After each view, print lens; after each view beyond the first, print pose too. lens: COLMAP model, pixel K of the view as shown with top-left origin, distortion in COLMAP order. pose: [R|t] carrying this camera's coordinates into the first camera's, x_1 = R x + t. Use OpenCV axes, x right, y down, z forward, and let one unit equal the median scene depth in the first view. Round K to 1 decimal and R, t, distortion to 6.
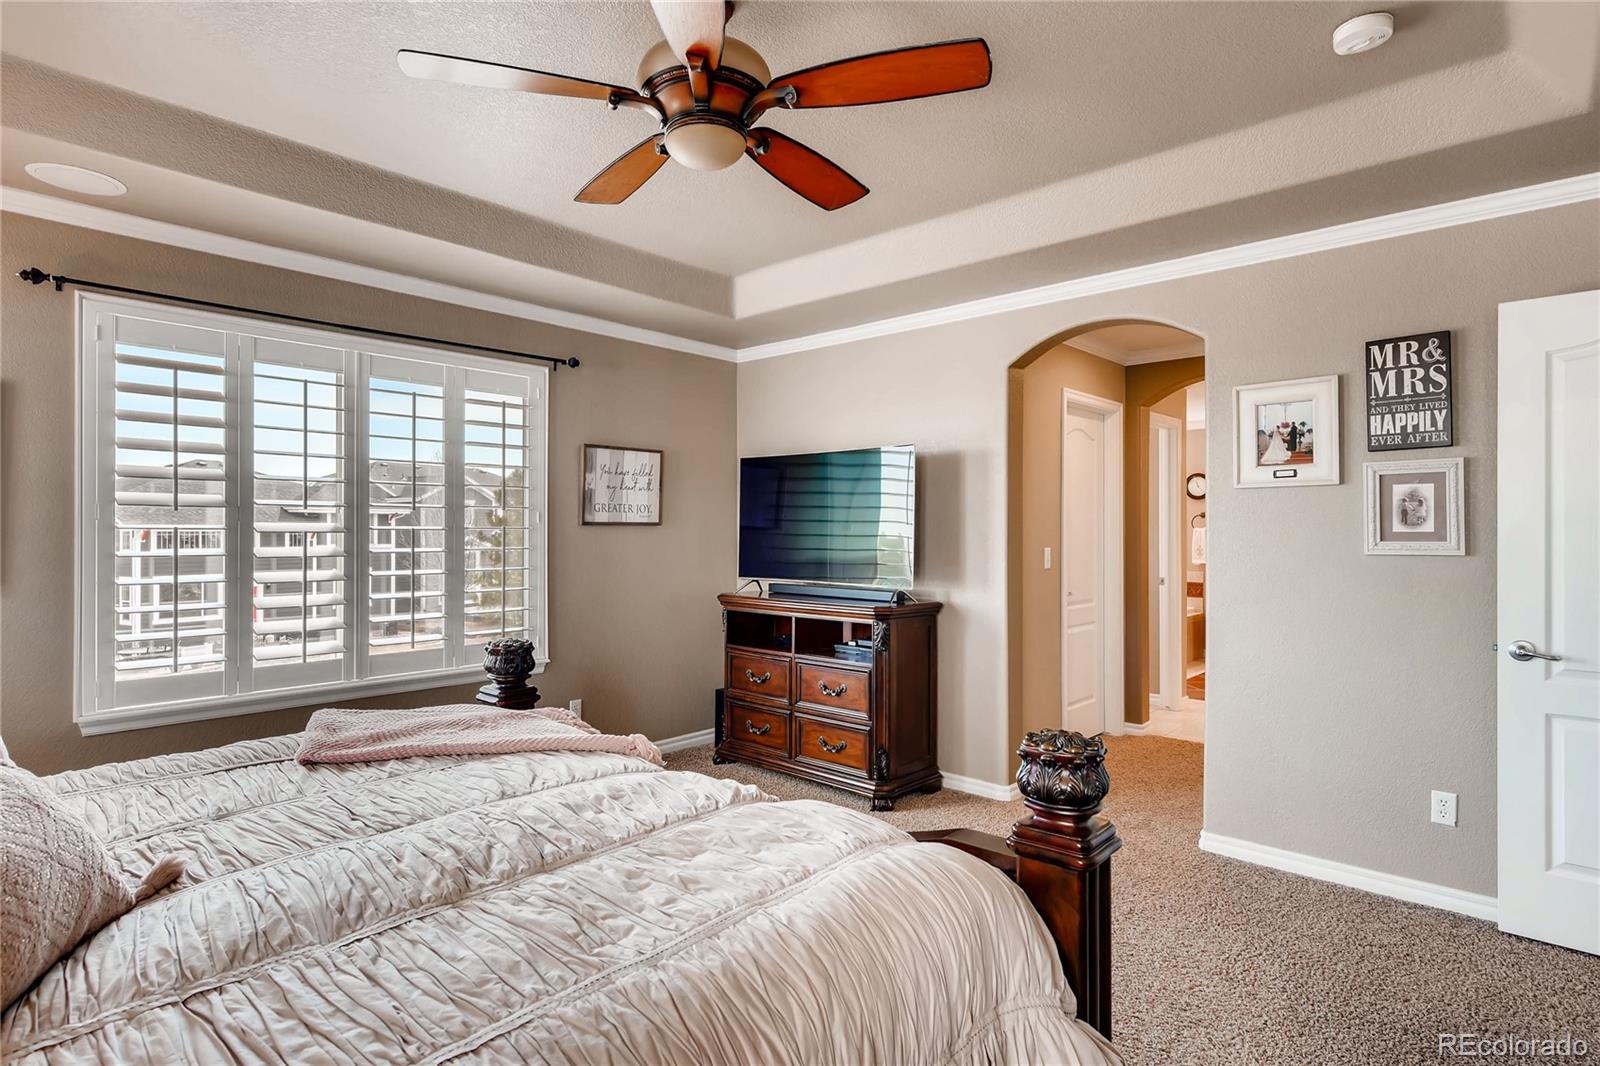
lens RADIAL K [[828.7, 0, 802.8], [0, 828.7, 528.7], [0, 0, 1]] dist [0.012274, 0.000663]
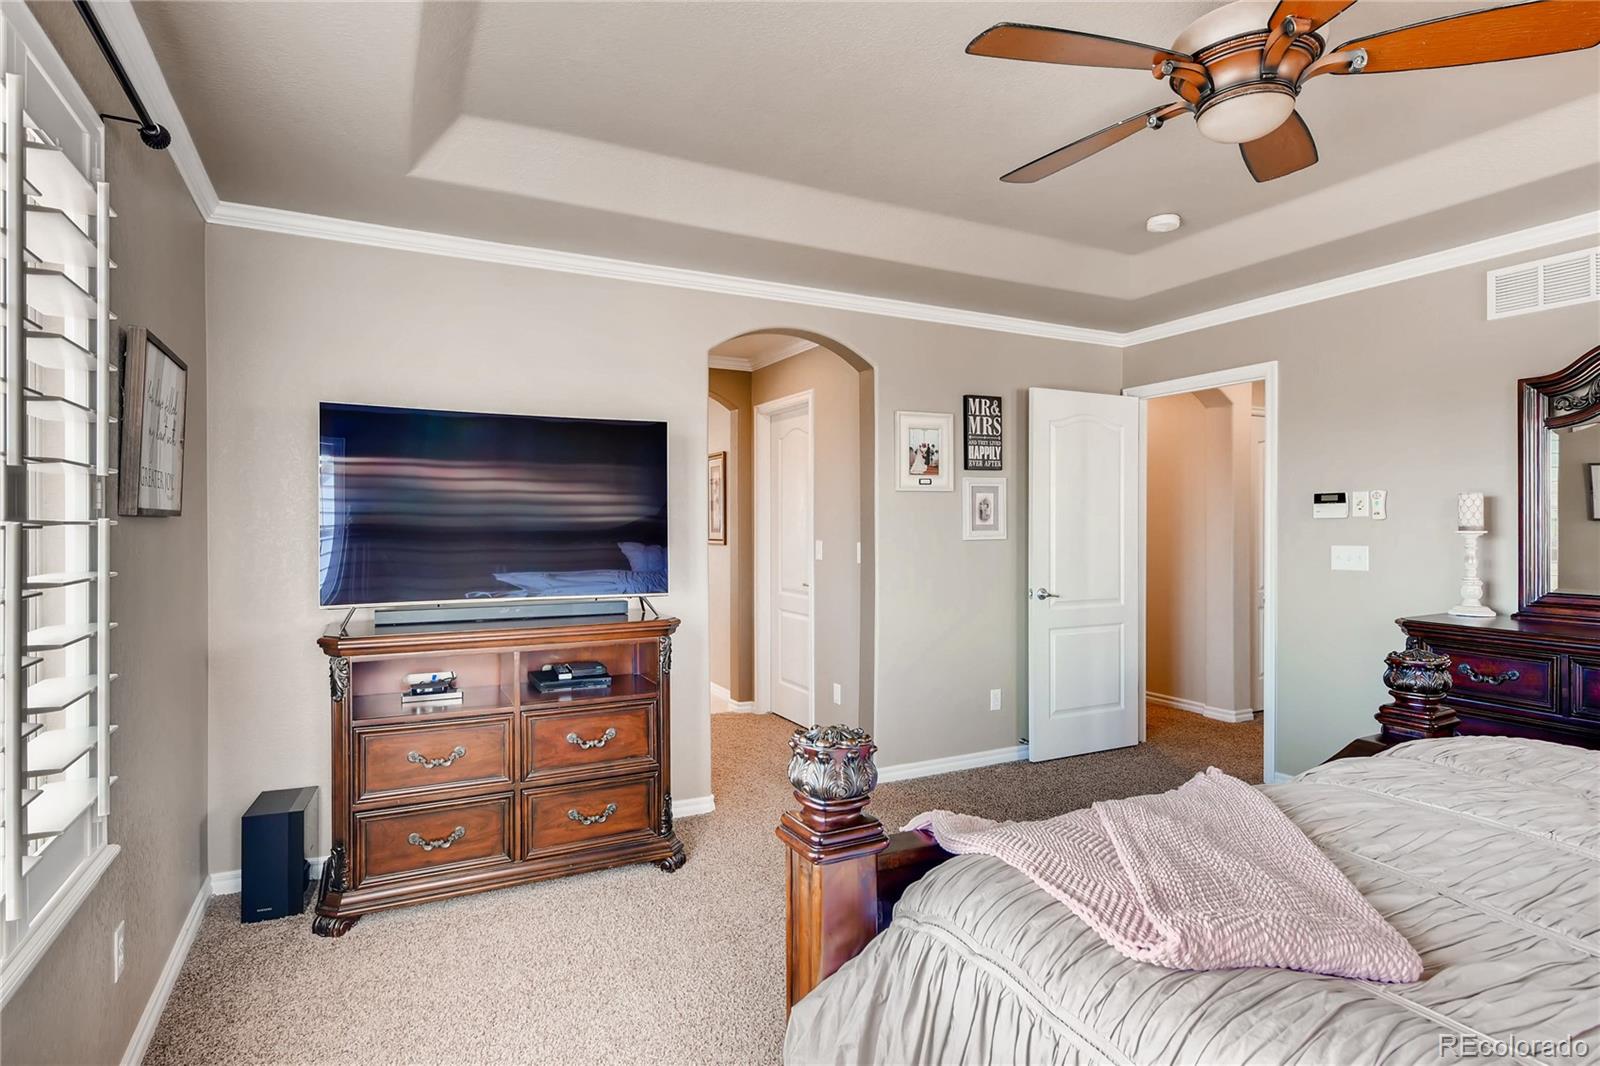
lens RADIAL K [[828.7, 0, 798.6], [0, 828.7, 526.1], [0, 0, 1]] dist [0.012274, 0.000663]
pose [[0.359854, -0.006719, 0.932984, -0.803353], [-0.001630, 0.999968, 0.007831, -0.004535], [-0.933007, -0.004339, 0.359832, 0.765209]]
